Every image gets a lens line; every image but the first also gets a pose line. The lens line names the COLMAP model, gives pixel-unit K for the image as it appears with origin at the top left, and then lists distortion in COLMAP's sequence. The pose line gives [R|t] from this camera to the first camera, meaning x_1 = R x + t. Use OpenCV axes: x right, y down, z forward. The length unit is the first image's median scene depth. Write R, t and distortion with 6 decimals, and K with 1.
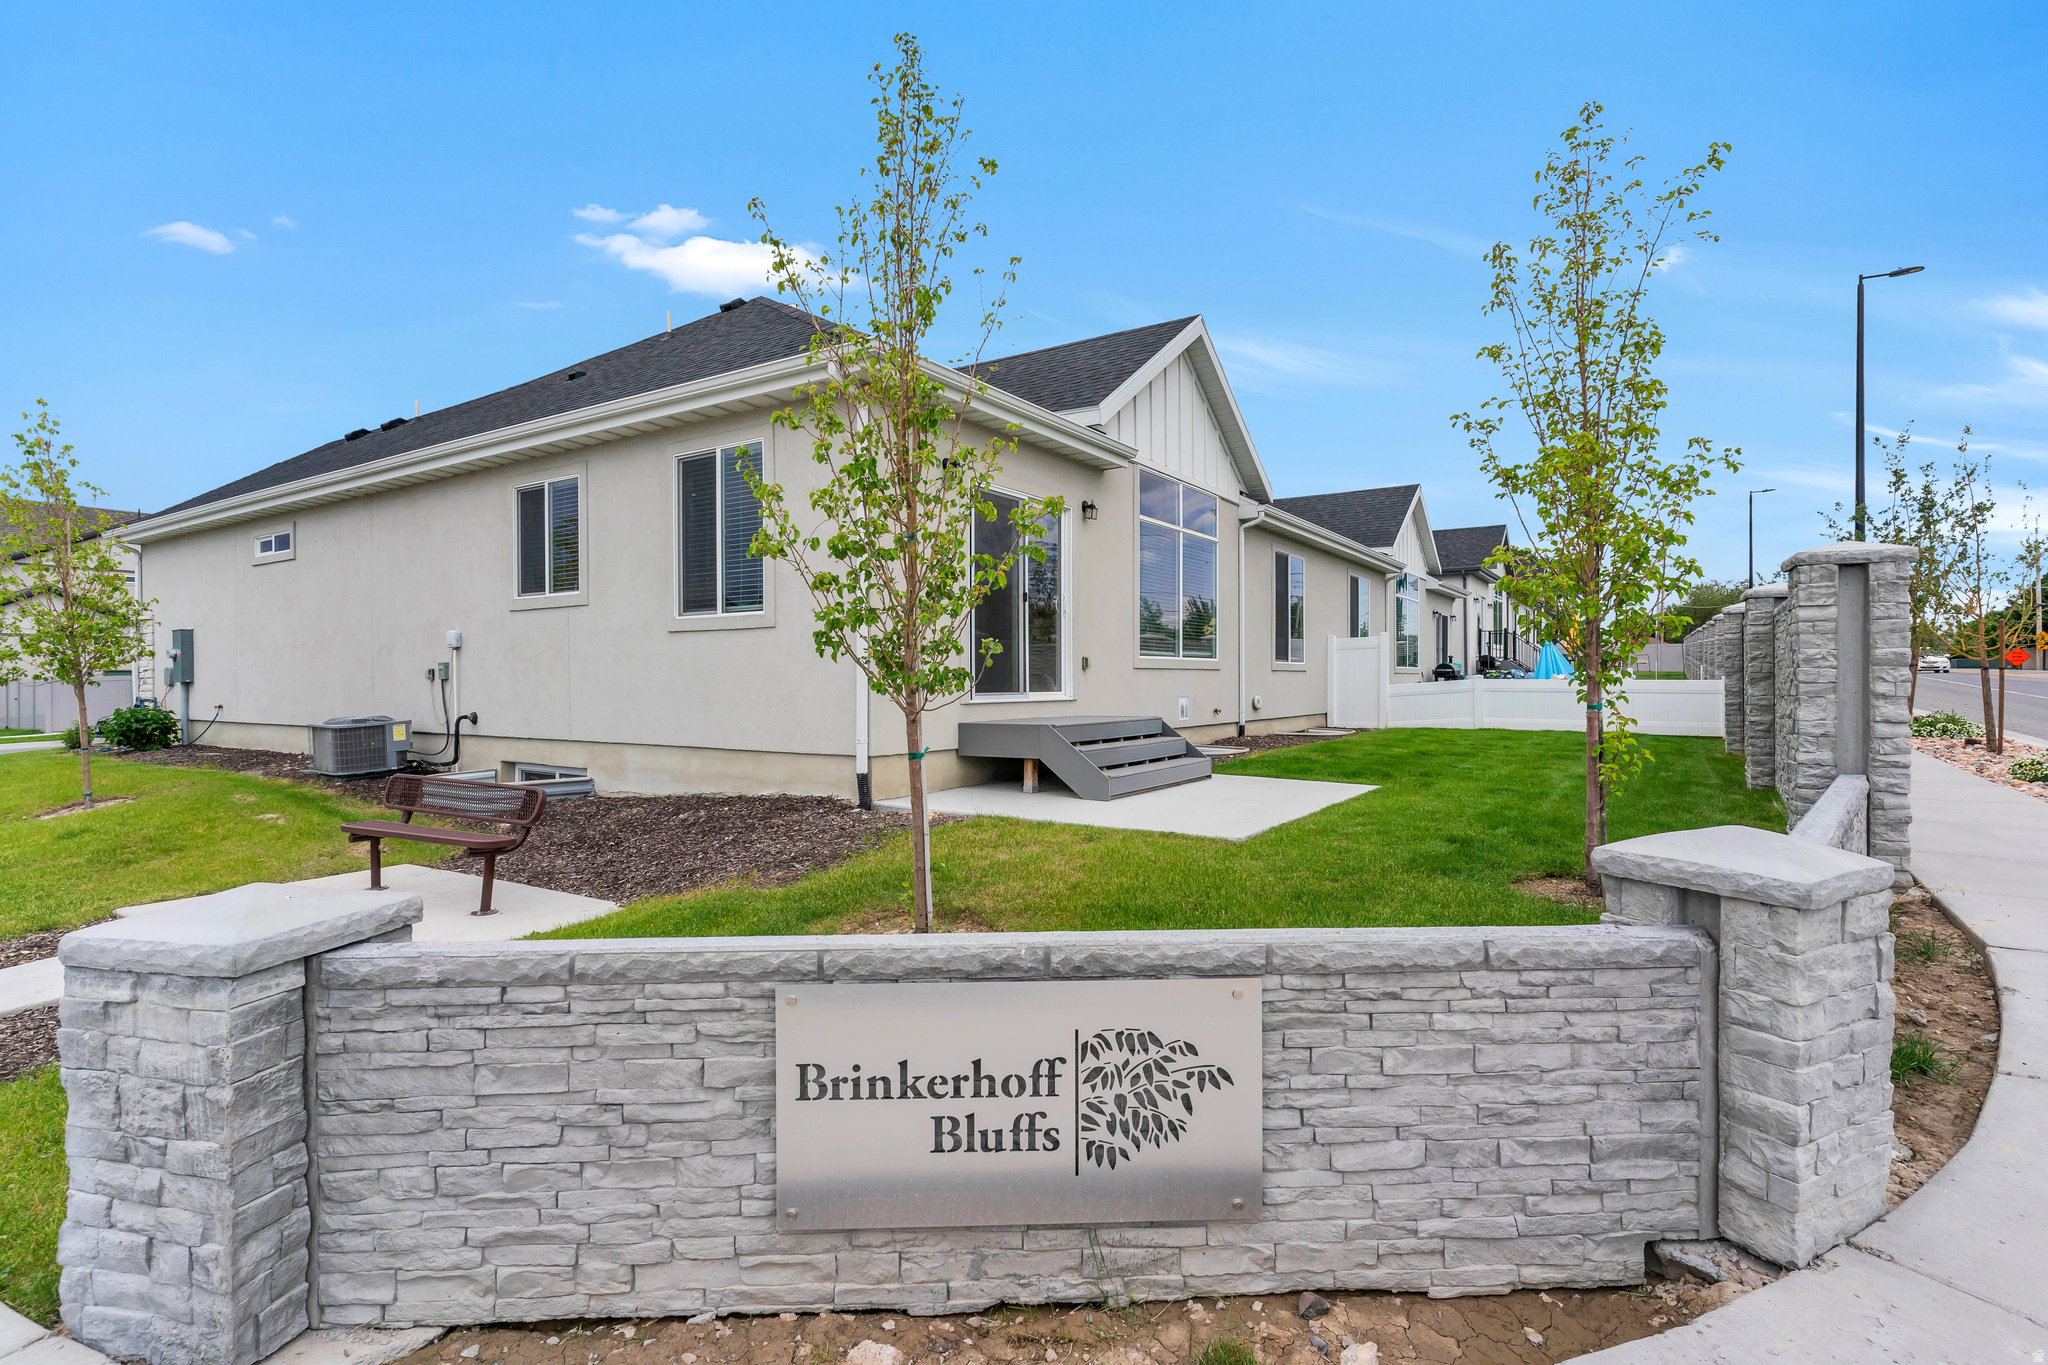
lens RADIAL K [[993.6, 0, 1032.0], [0, 993.6, 667.6], [0, 0, 1]] dist [-0.001994, -0.000439]
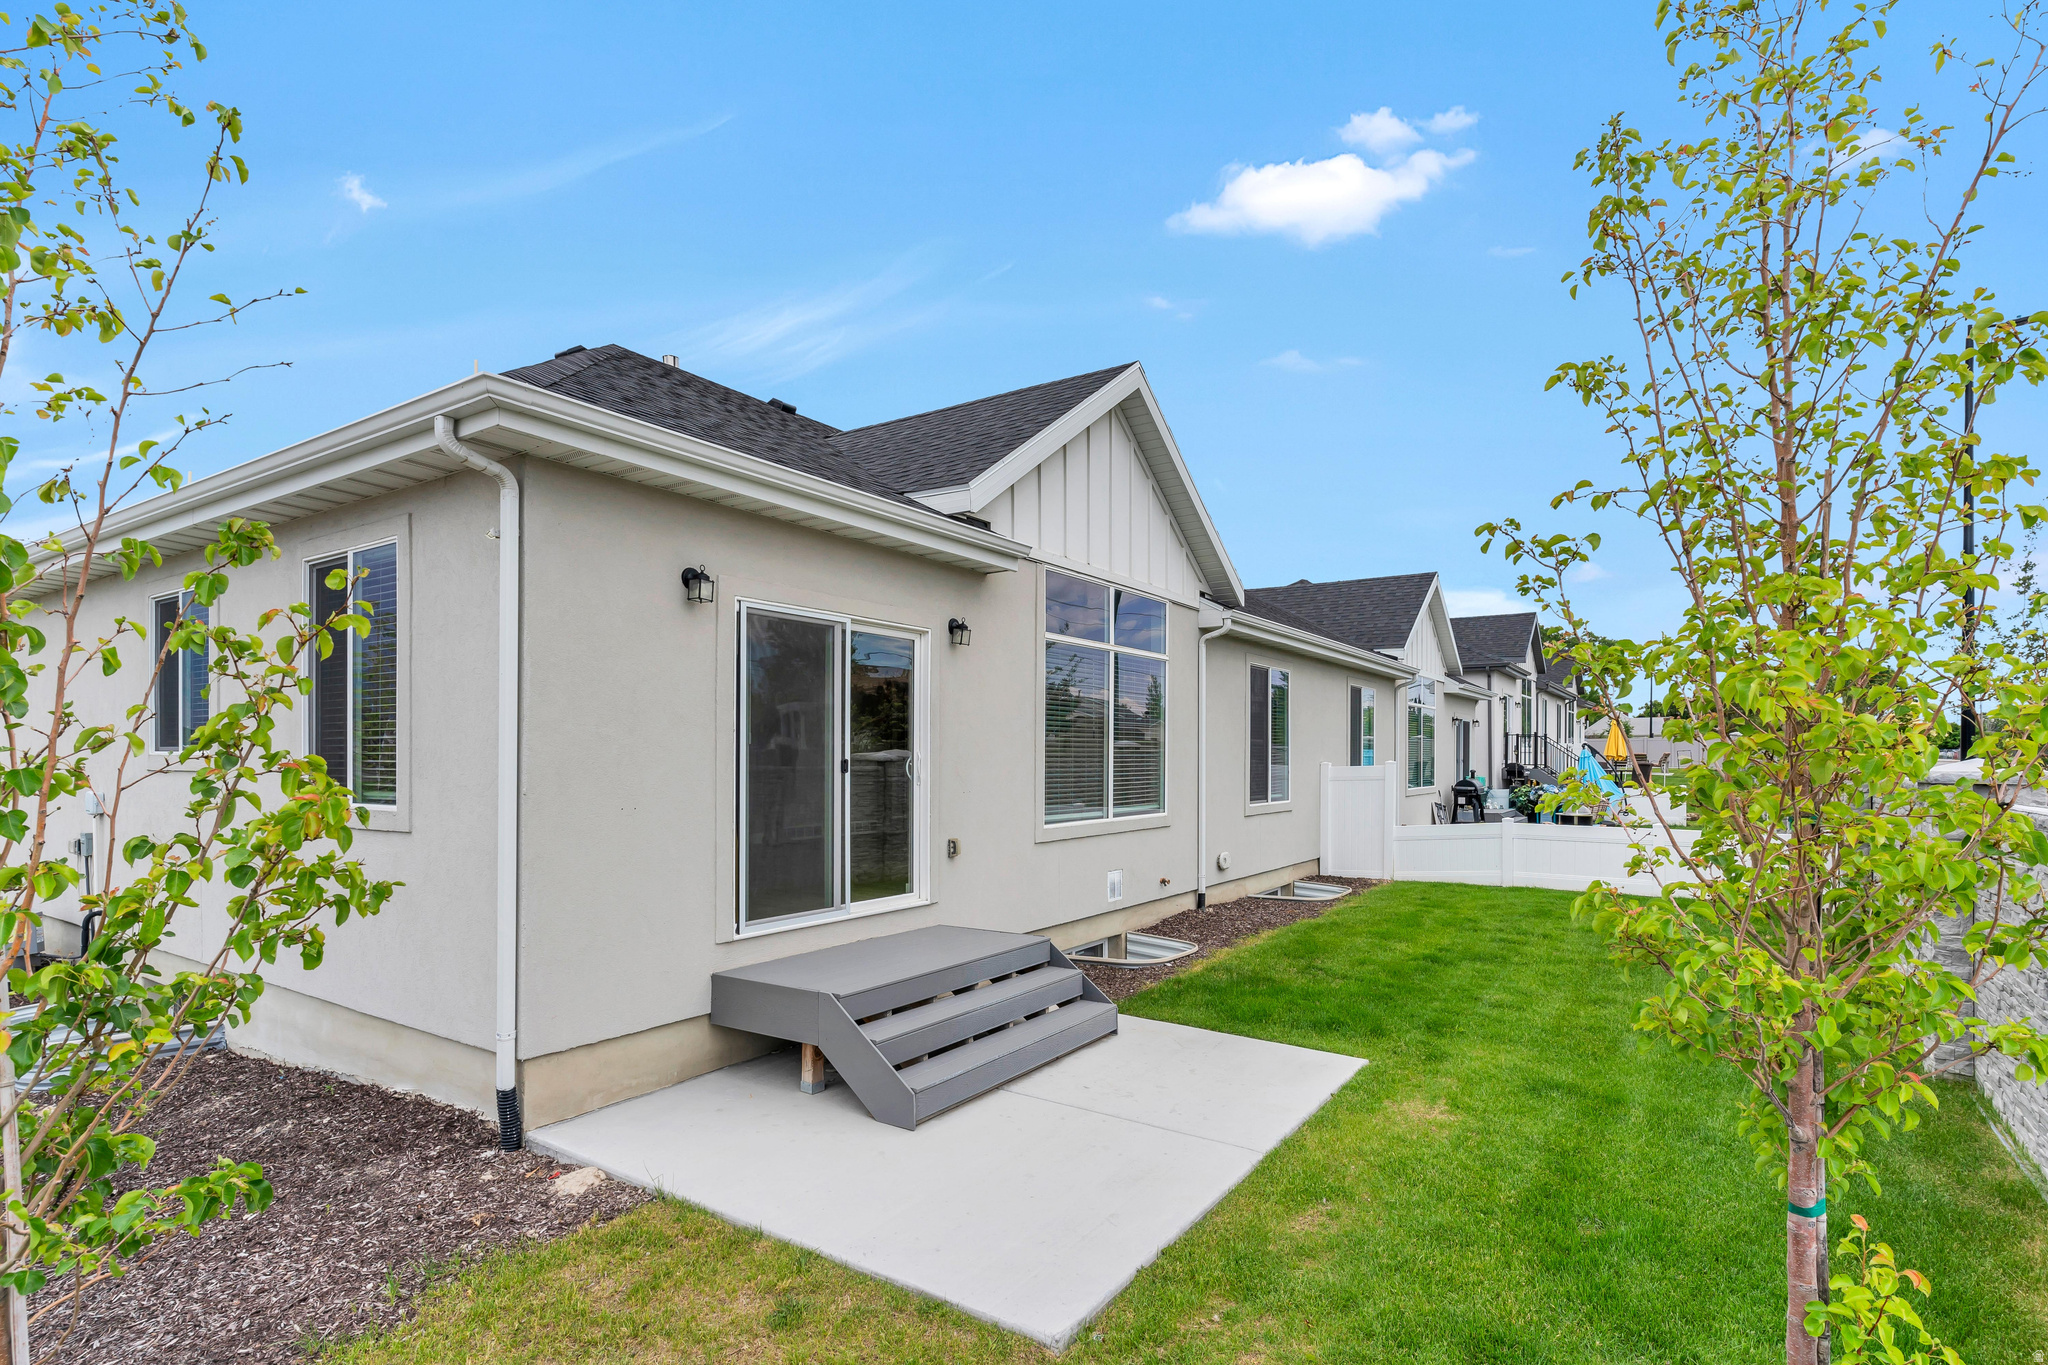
lens RADIAL K [[1011.6, 0, 1026.8], [0, 1011.6, 735.7], [0, 0, 1]] dist [-0.004411, -0.000680]
pose [[0.999844, 0.006556, -0.016386, 0.090950], [-0.006647, 0.999963, -0.005501, -0.062451], [0.016350, 0.005609, 0.999851, 0.217325]]
